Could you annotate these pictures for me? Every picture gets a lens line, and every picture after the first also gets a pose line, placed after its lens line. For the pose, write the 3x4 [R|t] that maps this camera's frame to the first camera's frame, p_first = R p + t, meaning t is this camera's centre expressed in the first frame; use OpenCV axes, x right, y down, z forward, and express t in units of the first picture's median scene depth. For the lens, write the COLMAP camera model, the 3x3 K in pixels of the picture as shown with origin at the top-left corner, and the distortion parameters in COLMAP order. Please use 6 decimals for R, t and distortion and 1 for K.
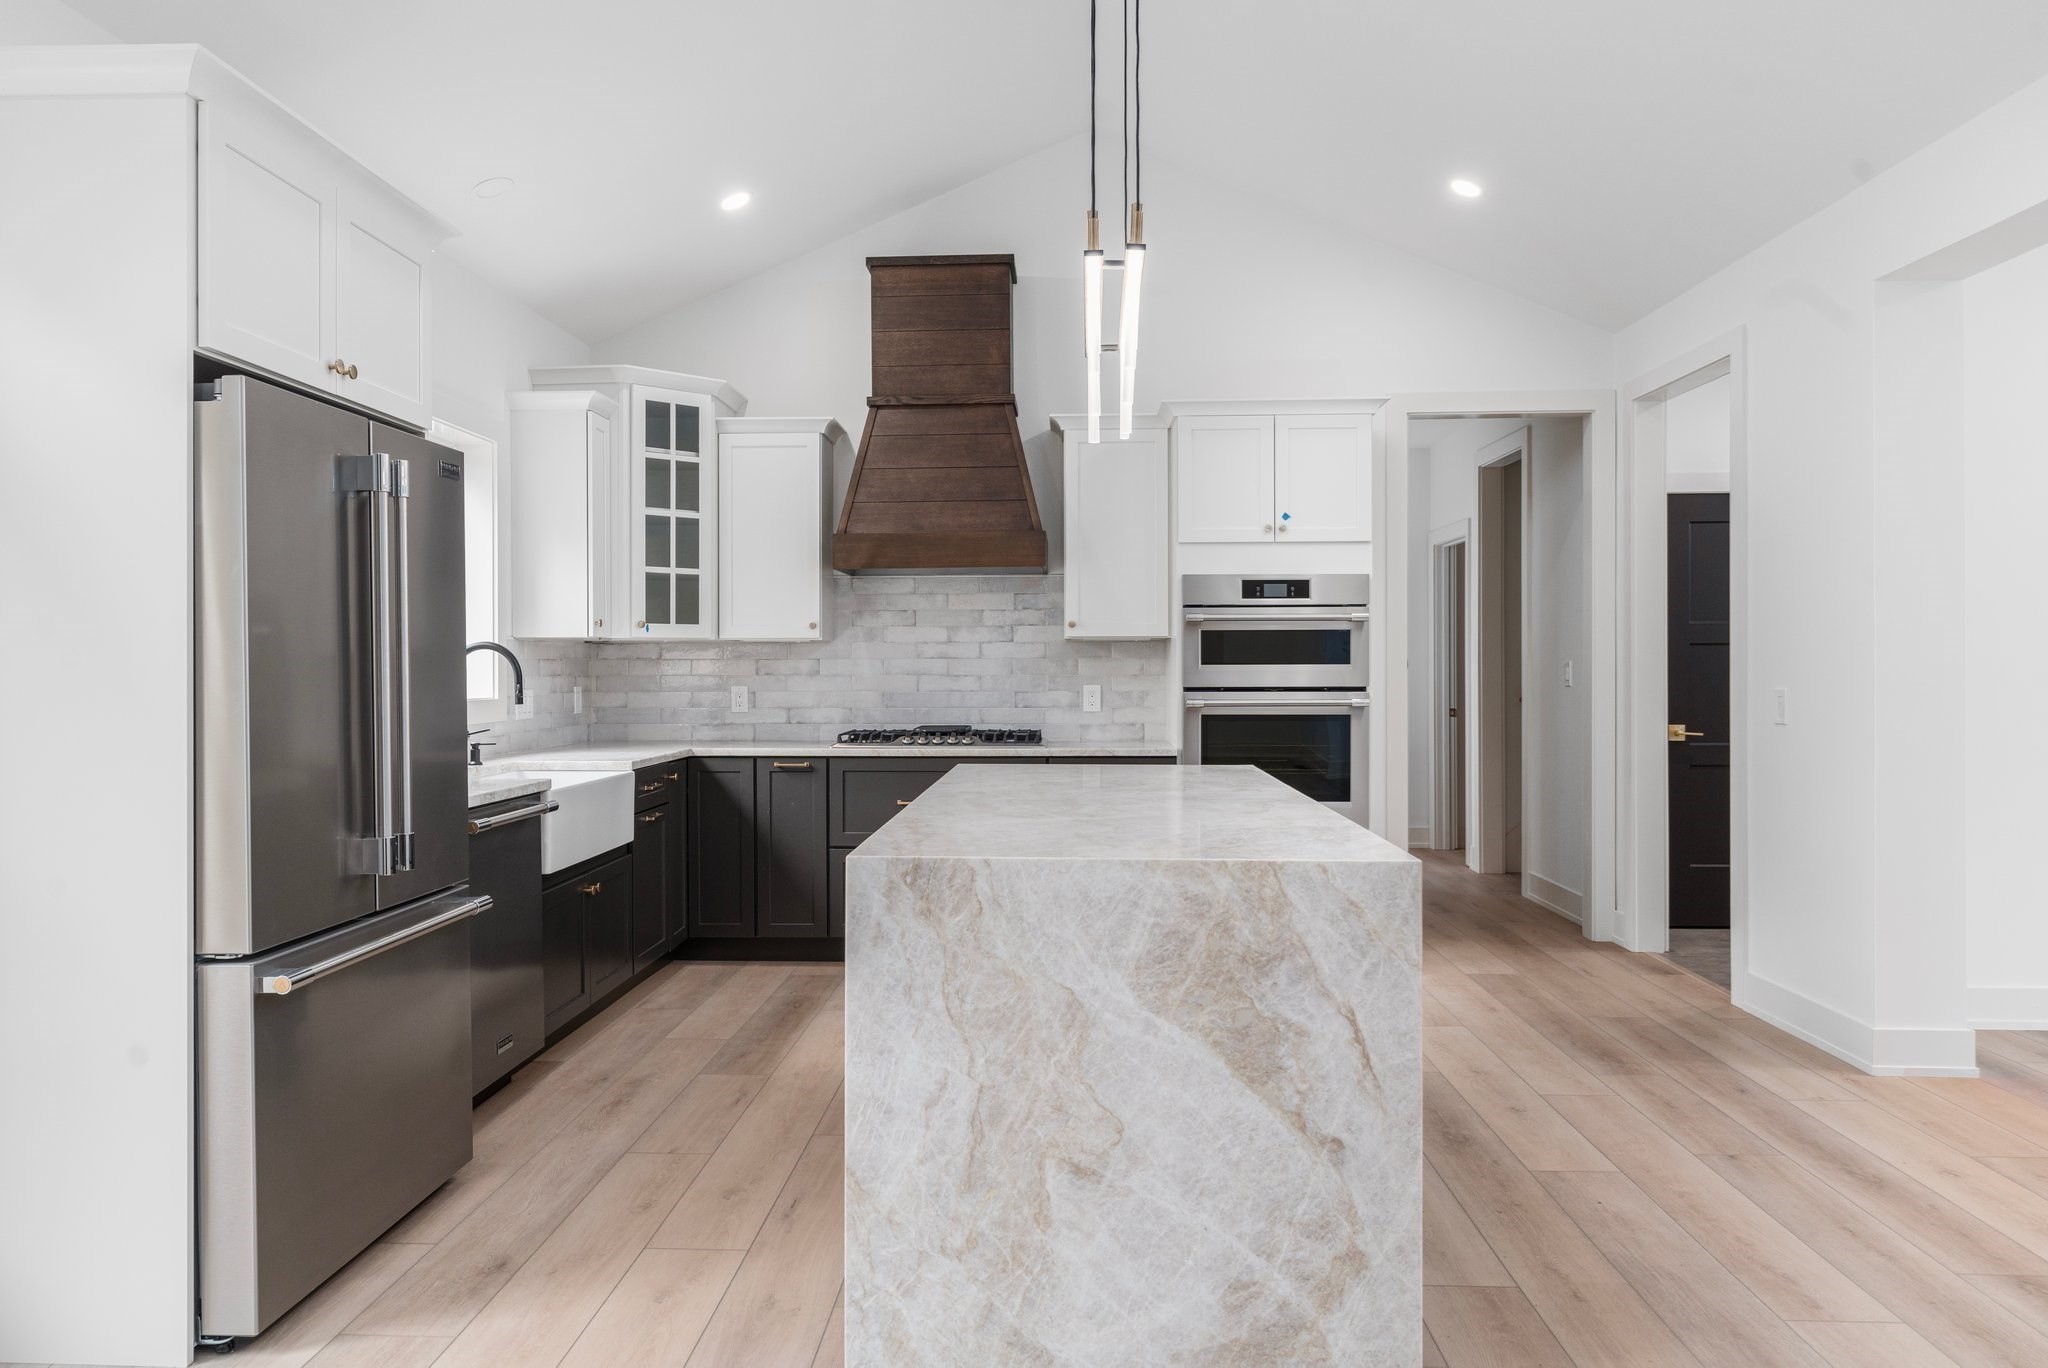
lens RADIAL K [[1402.7, 0, 1024.0], [0, 1402.7, 684.0], [0, 0, 1]] dist [-0.000772, 0.000322]
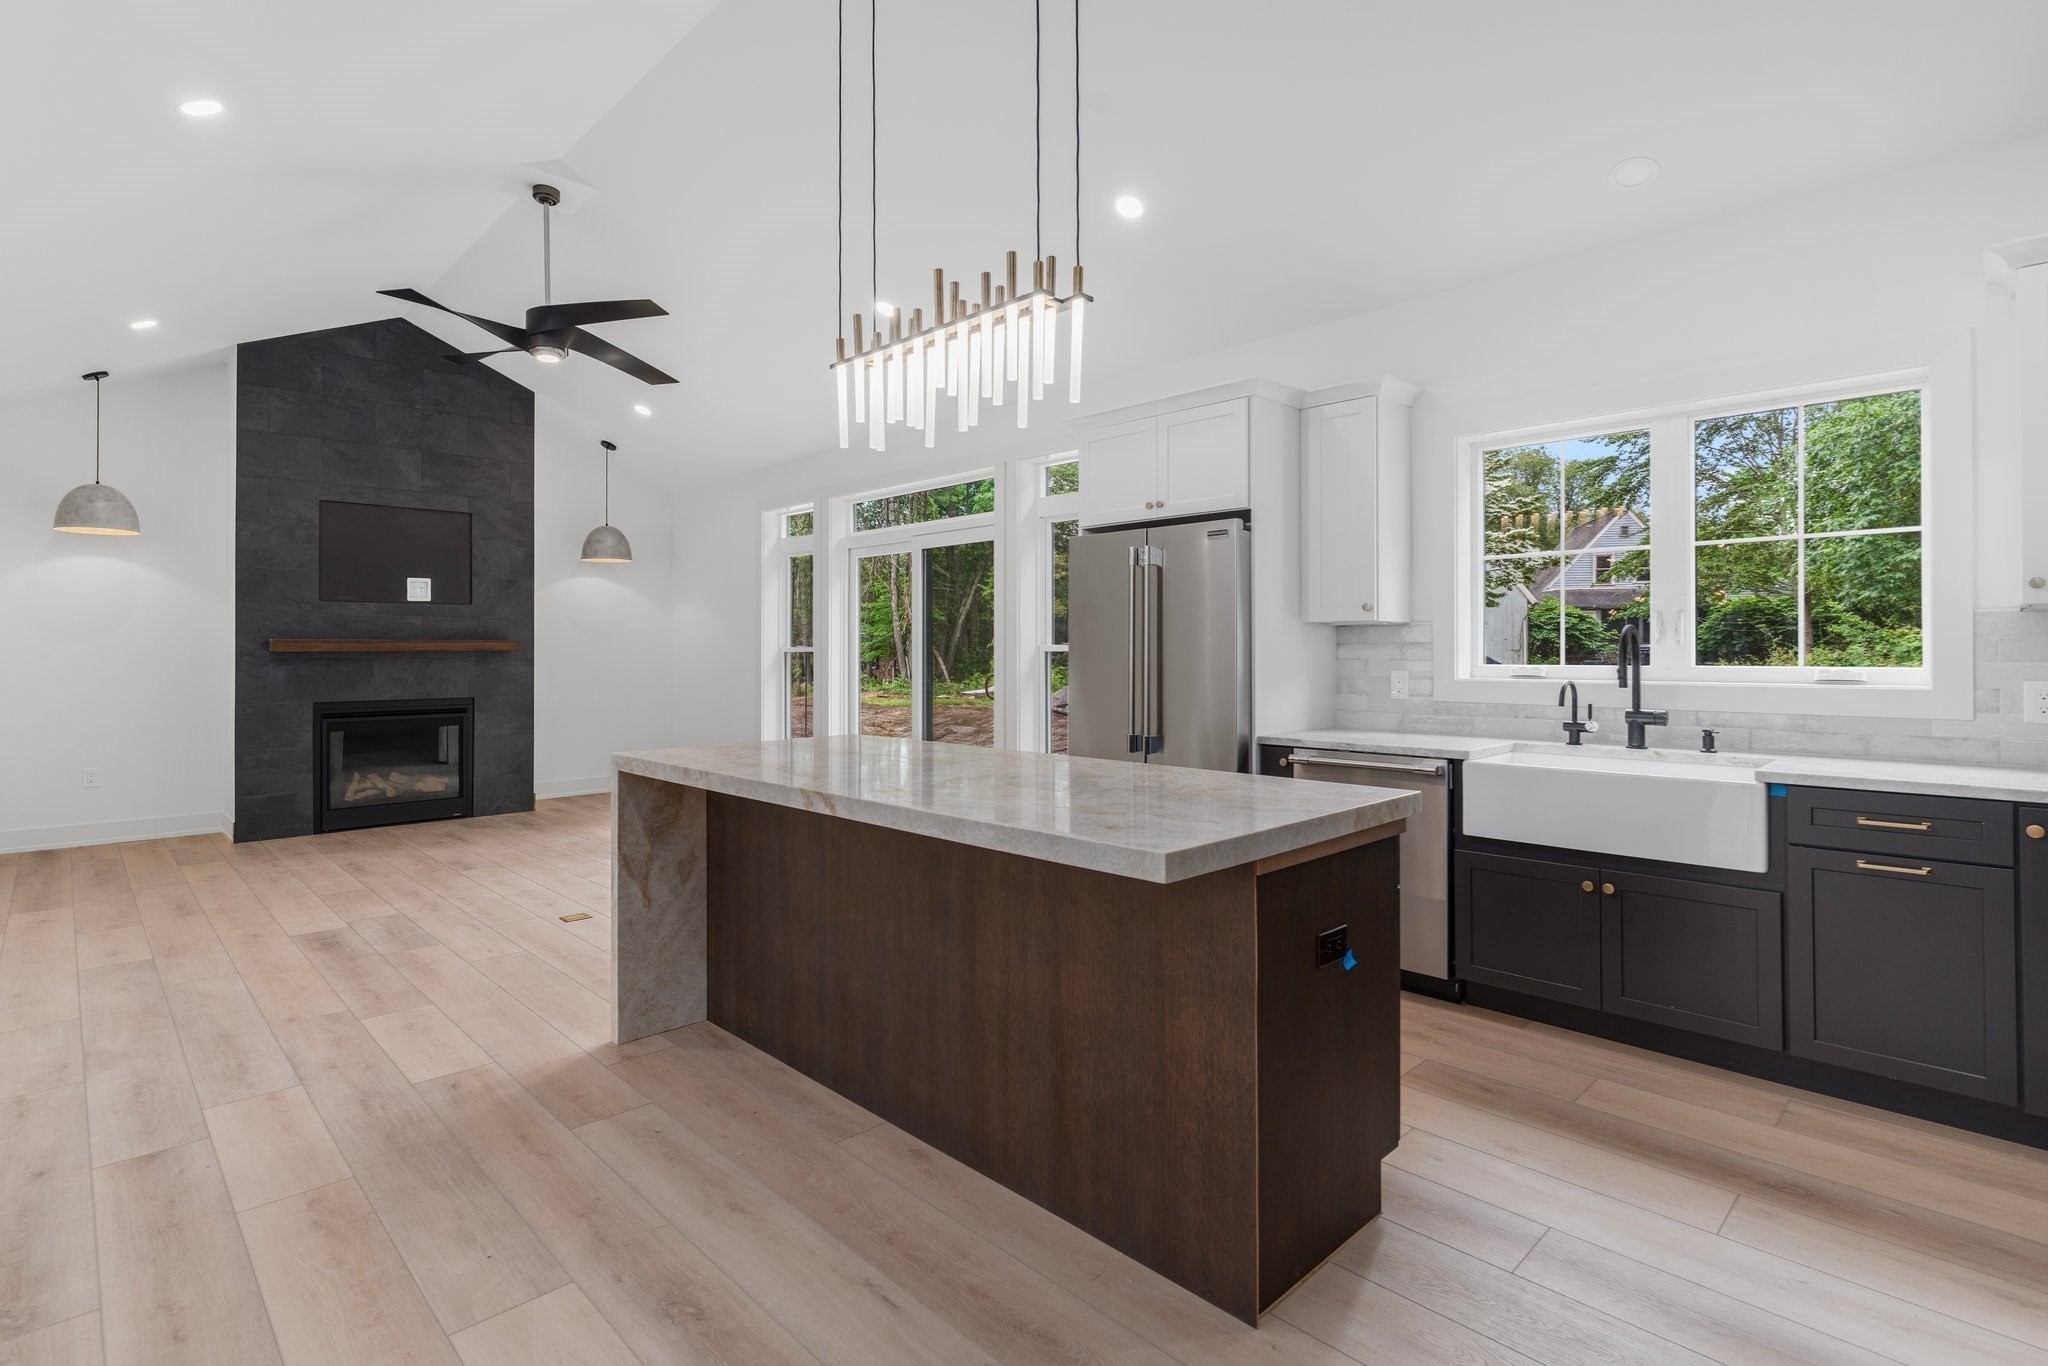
lens RADIAL K [[993.5, 0, 1018.9], [0, 993.5, 669.6], [0, 0, 1]] dist [0.001489, 0.001362]
pose [[-0.690171, 0.018937, -0.723398, 0.348608], [-0.001416, 0.999620, 0.027519, -0.014293], [0.723645, 0.020017, -0.689882, 0.928181]]
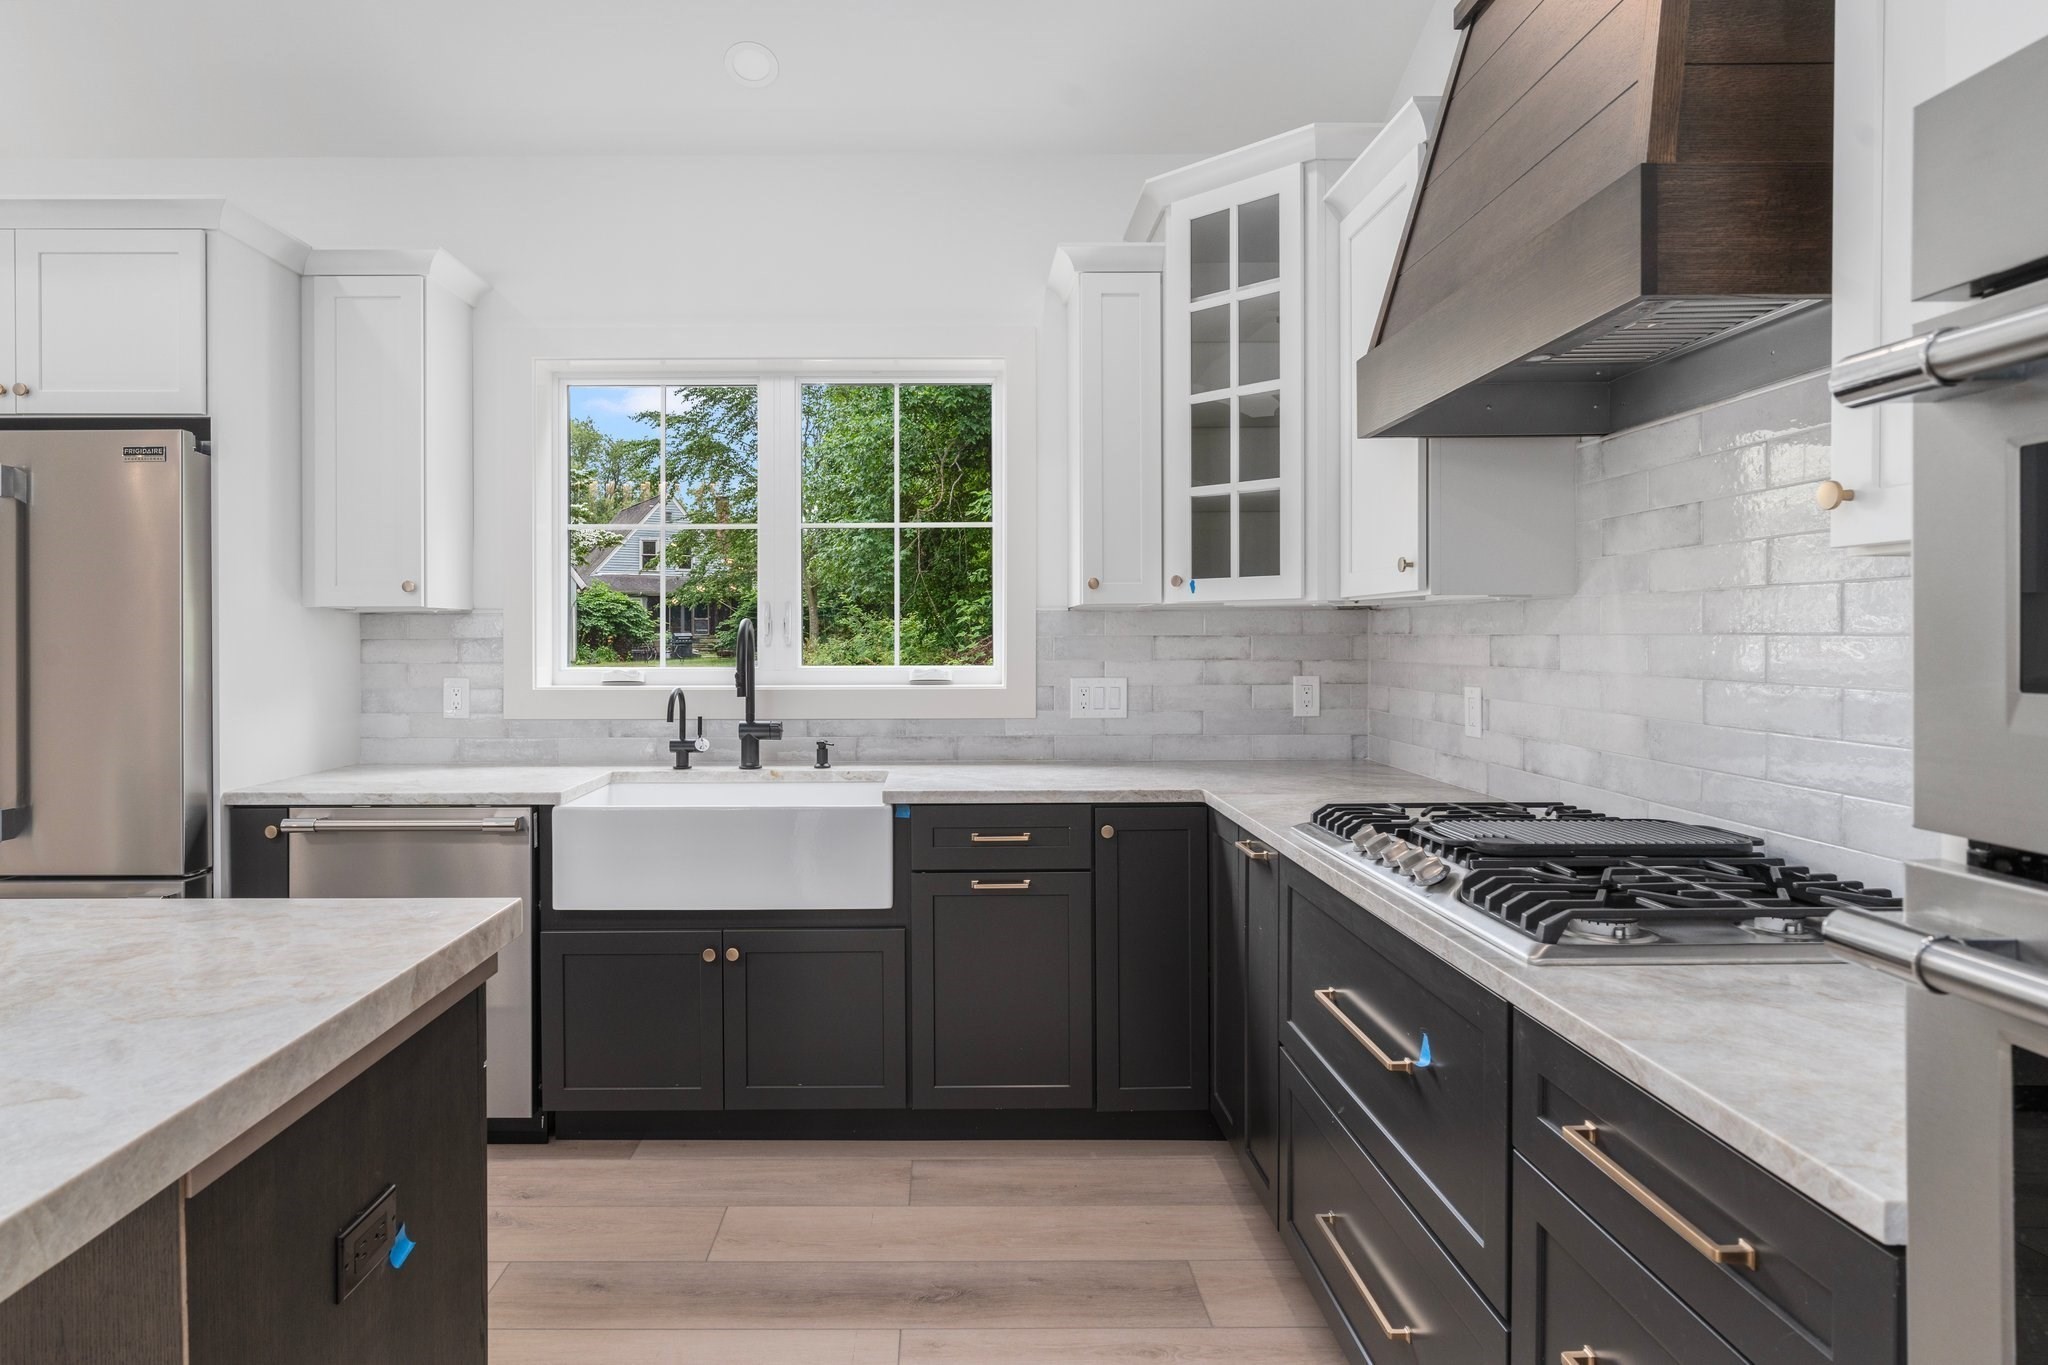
lens RADIAL K [[1143.1, 0, 940.5], [0, 1143.1, 630.0], [0, 0, 1]] dist [-0.005666, -0.000089]
pose [[0.023003, -0.002131, -0.999733, 0.234736], [-0.006619, 0.999975, -0.002284, -0.018692], [0.999713, 0.006670, 0.022988, 0.869171]]
